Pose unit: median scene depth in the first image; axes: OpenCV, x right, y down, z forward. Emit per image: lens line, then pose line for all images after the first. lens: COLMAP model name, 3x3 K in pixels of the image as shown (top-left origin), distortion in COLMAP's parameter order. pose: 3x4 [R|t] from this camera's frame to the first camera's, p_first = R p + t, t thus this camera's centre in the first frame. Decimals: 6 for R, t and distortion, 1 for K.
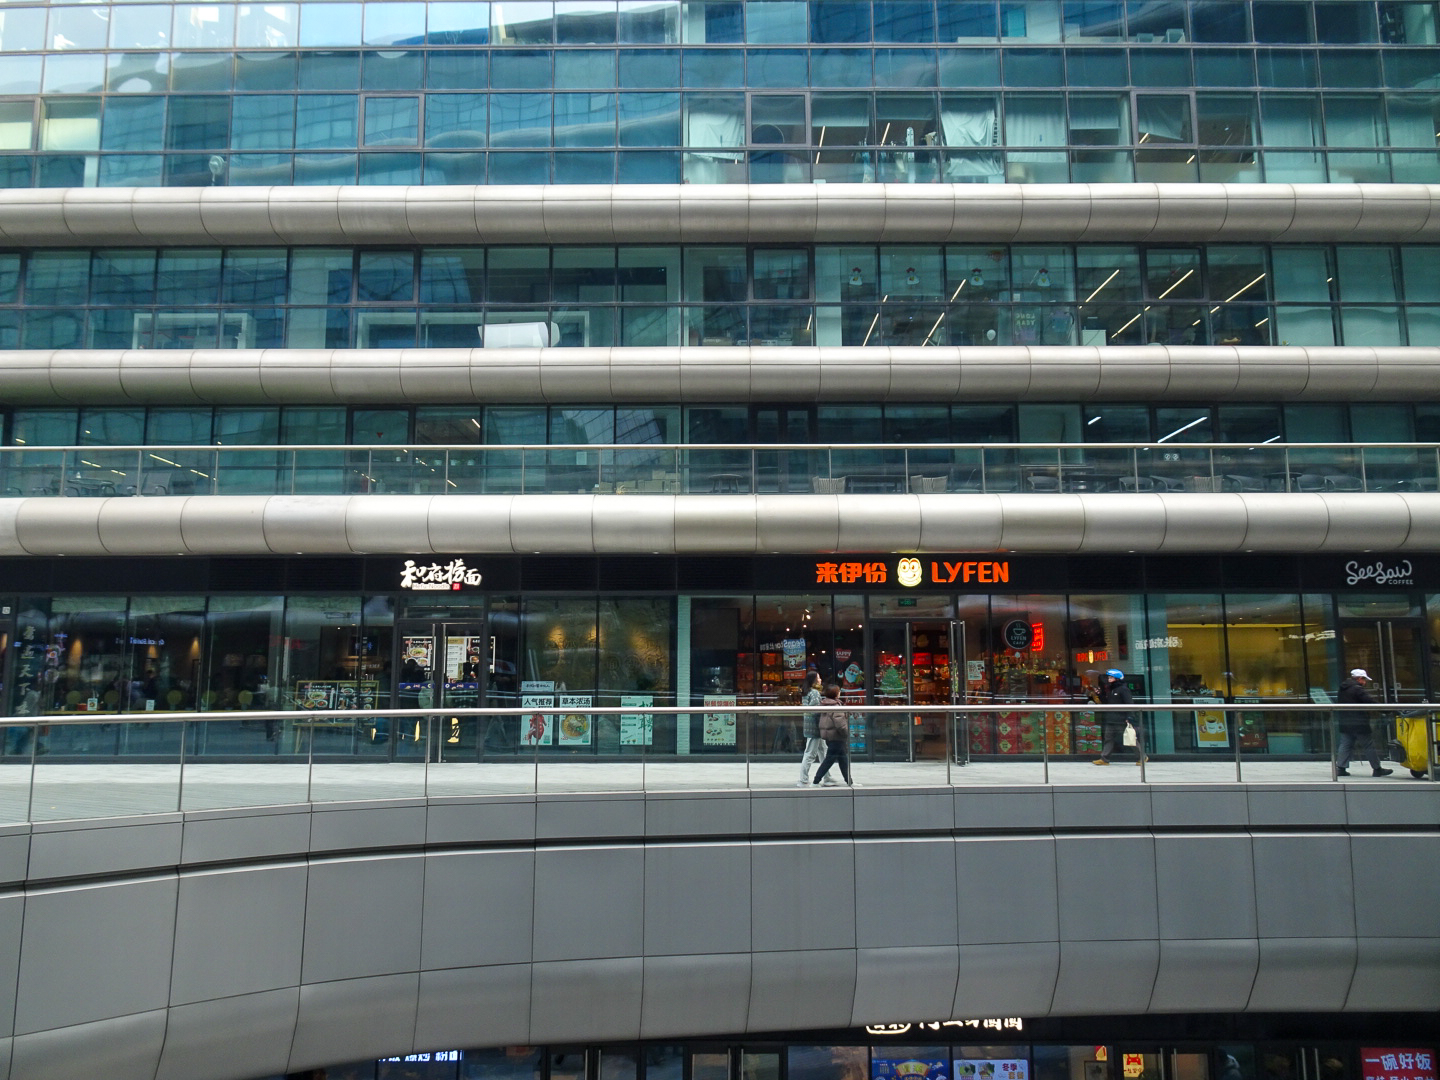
lens RADIAL K [[1019.0, 0, 721.3], [0, 1019.0, 540.1], [0, 0, 1]] dist [-0.008201, -0.000155]
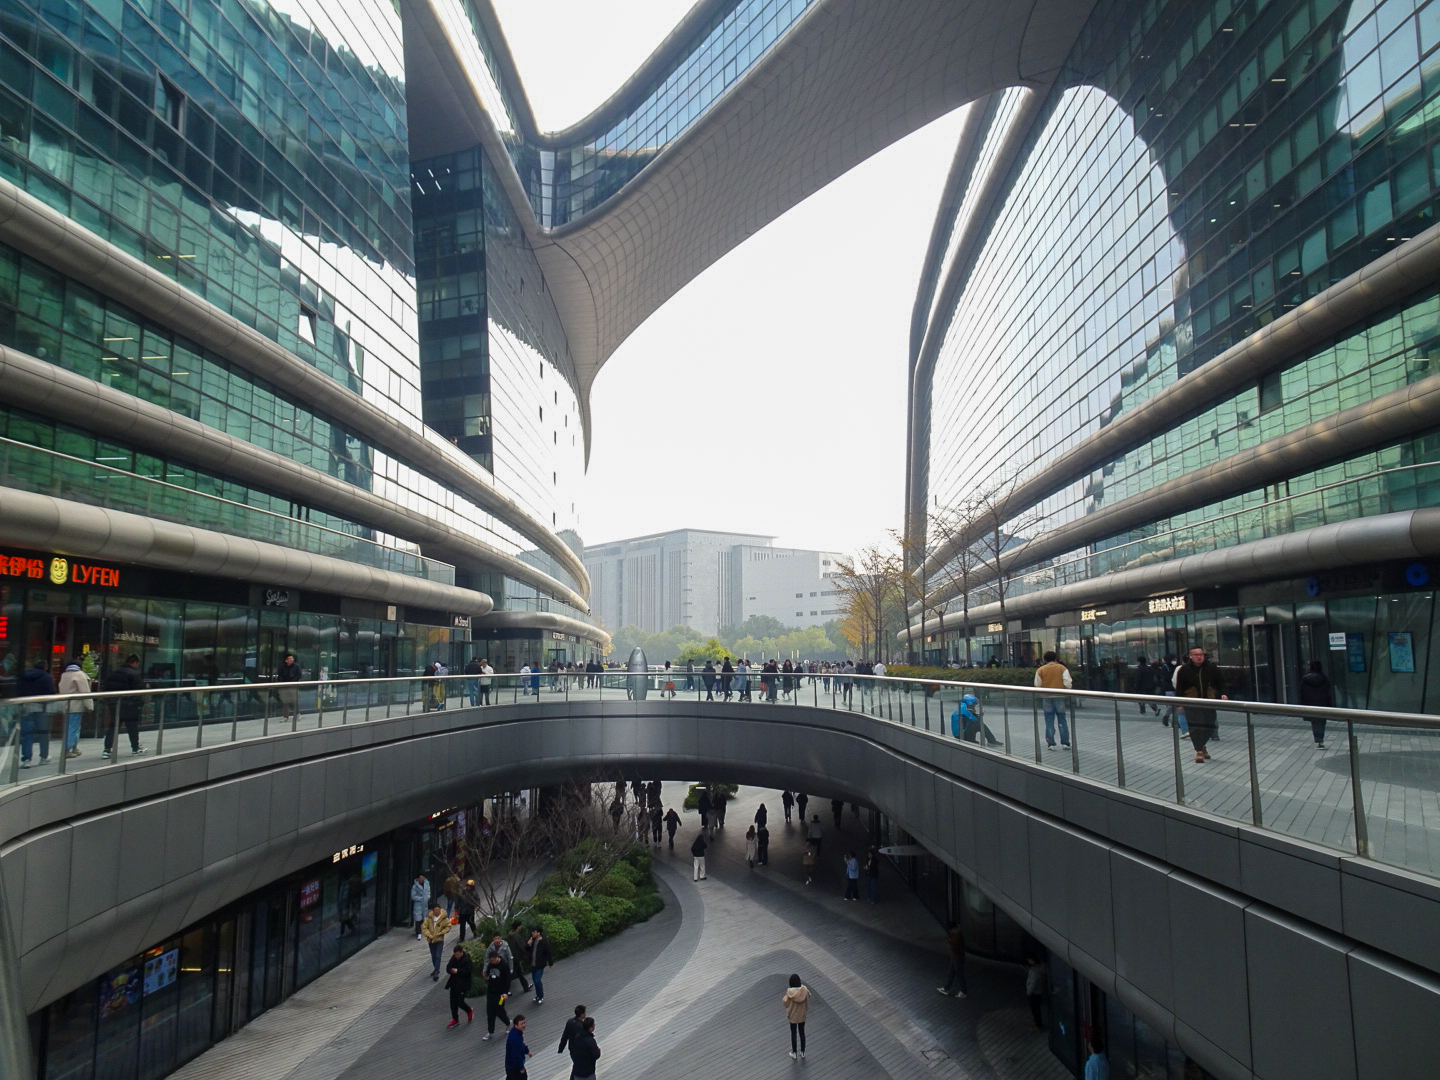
lens RADIAL K [[1019.0, 0, 720.4], [0, 1019.0, 541.1], [0, 0, 1]] dist [-0.008201, -0.000155]
pose [[0.080397, 0.120093, 0.989502, -0.856977], [-0.128328, 0.985701, -0.109205, 0.027691], [-0.988468, -0.118201, 0.094659, 0.185276]]
